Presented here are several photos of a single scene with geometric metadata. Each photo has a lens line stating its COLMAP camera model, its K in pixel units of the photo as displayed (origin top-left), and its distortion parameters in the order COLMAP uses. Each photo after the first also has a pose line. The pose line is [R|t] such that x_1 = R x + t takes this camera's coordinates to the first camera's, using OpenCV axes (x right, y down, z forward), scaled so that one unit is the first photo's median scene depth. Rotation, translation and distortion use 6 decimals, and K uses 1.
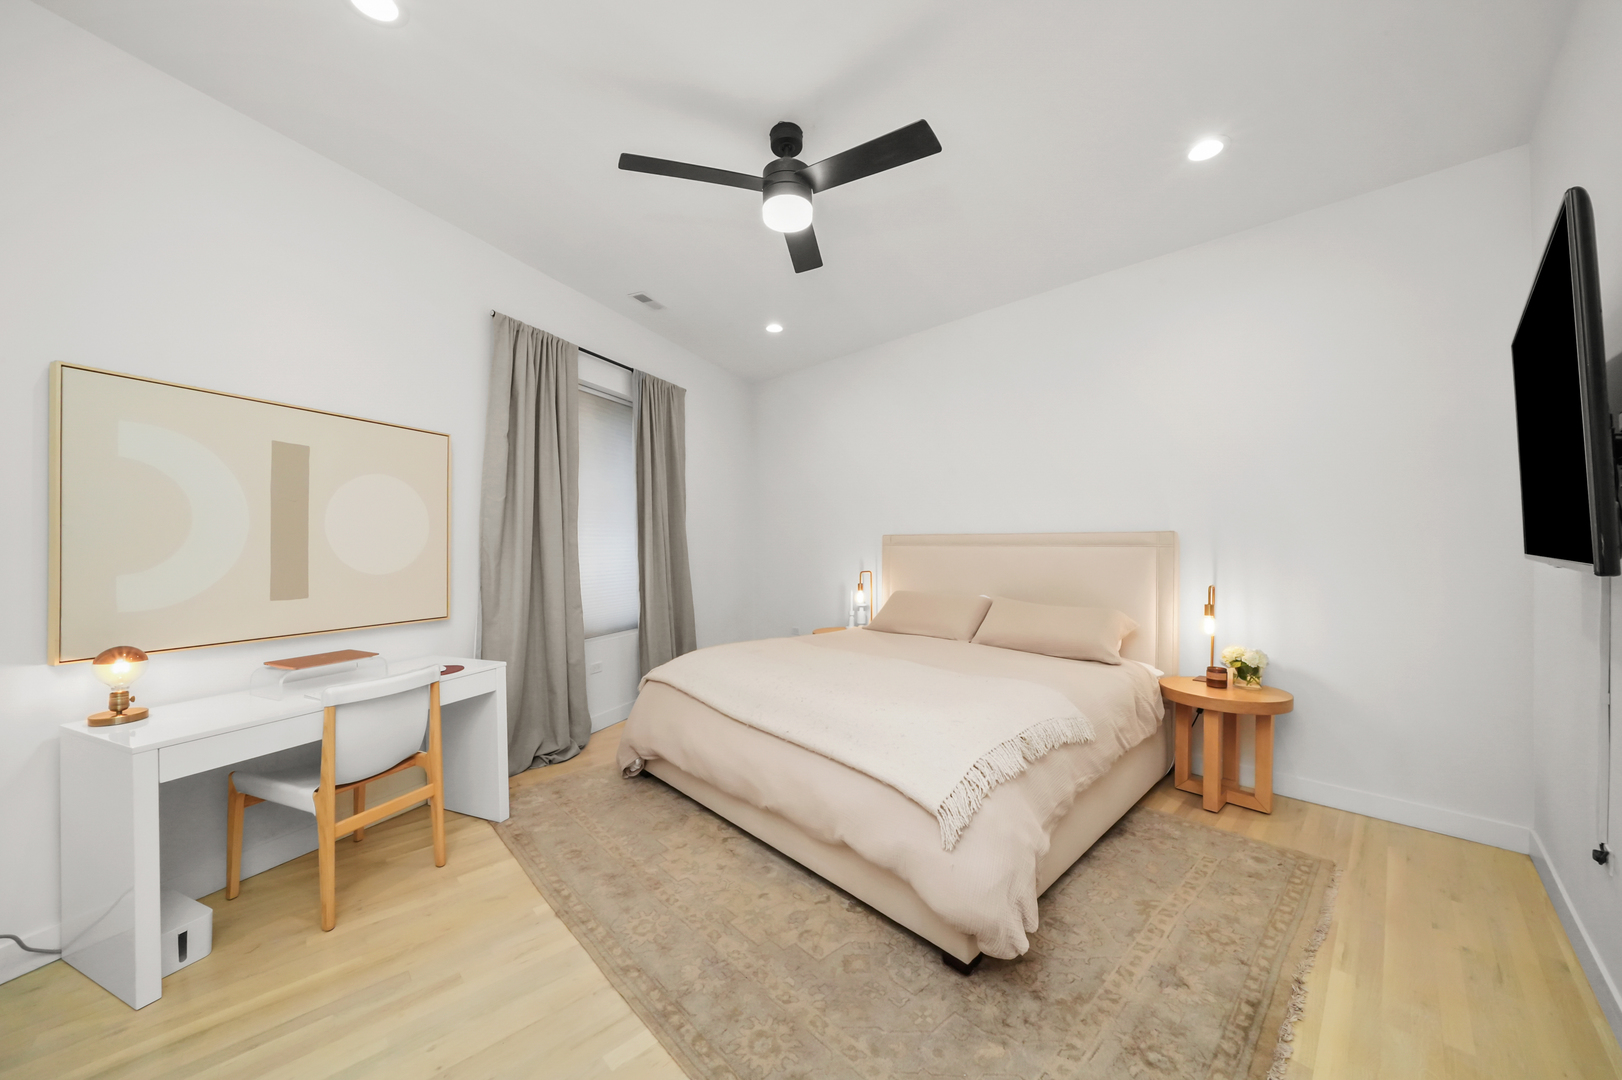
lens RADIAL K [[575.9, 0, 793.0], [0, 575.9, 542.1], [0, 0, 1]] dist [-0.016758, 0.000227]
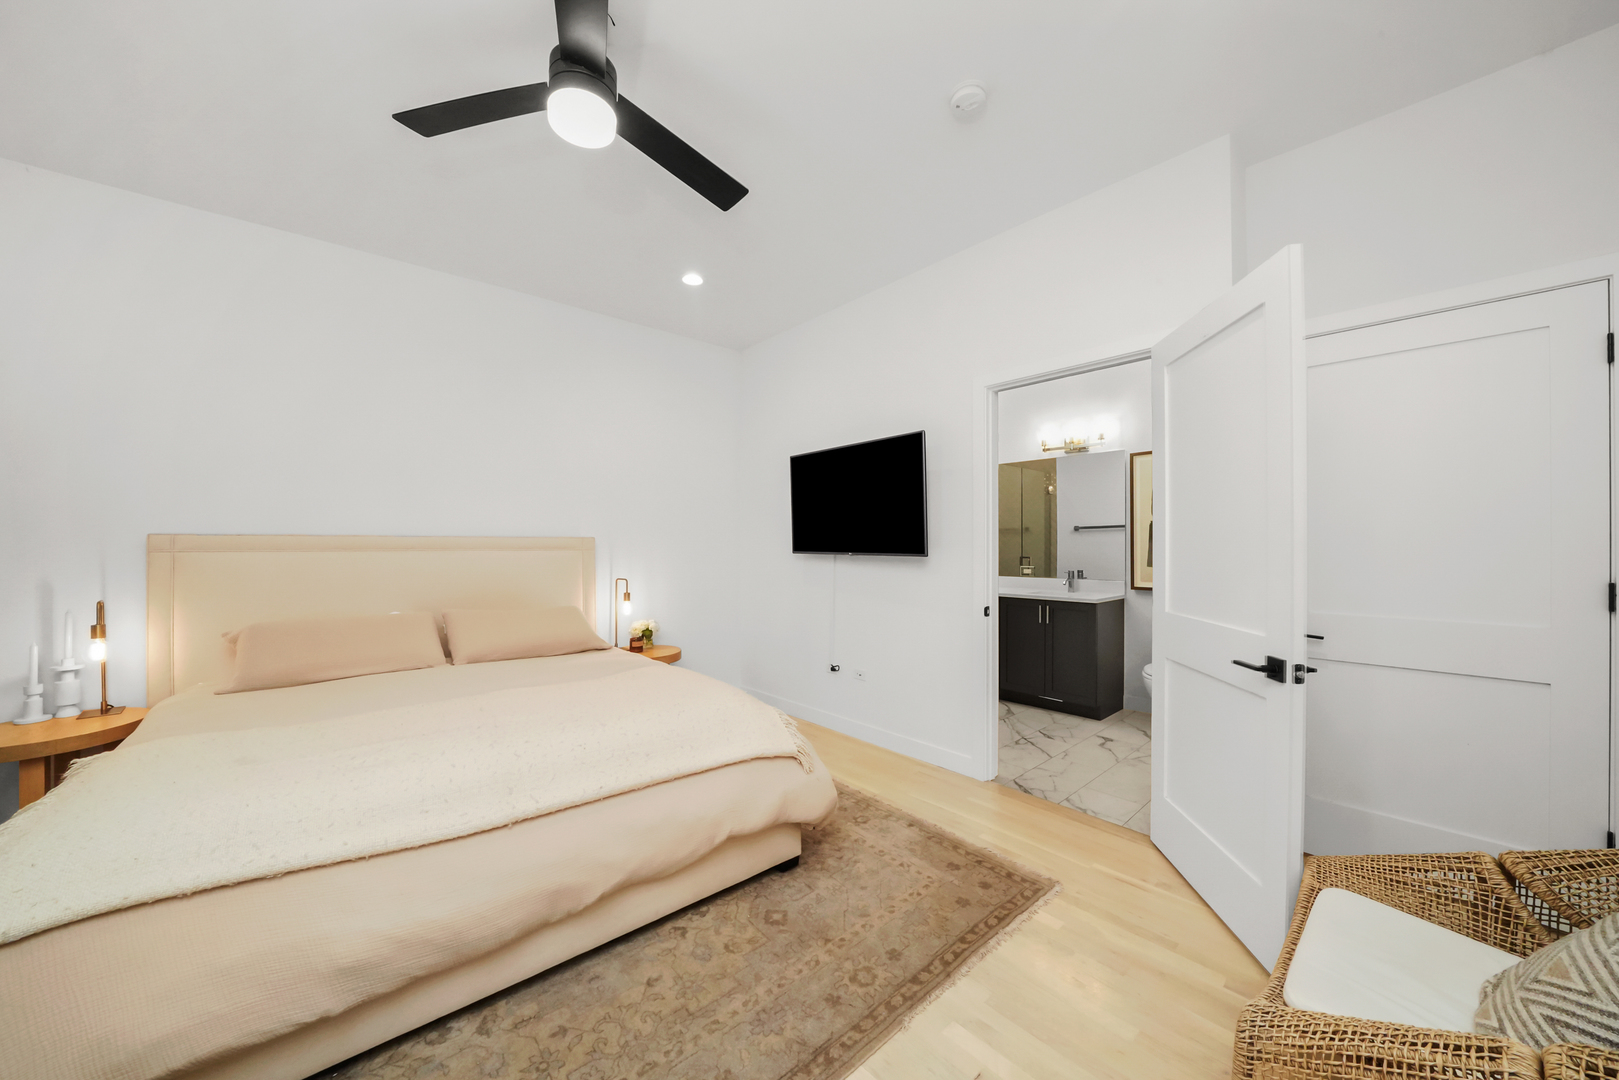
lens RADIAL K [[570.0, 0, 805.9], [0, 570.0, 543.8], [0, 0, 1]] dist [-0.018211, 0.000517]
pose [[0.025157, 0.003856, 0.999676, -0.843500], [-0.001474, 0.999992, -0.003820, -0.002647], [-0.999682, -0.001377, 0.025163, 0.755222]]
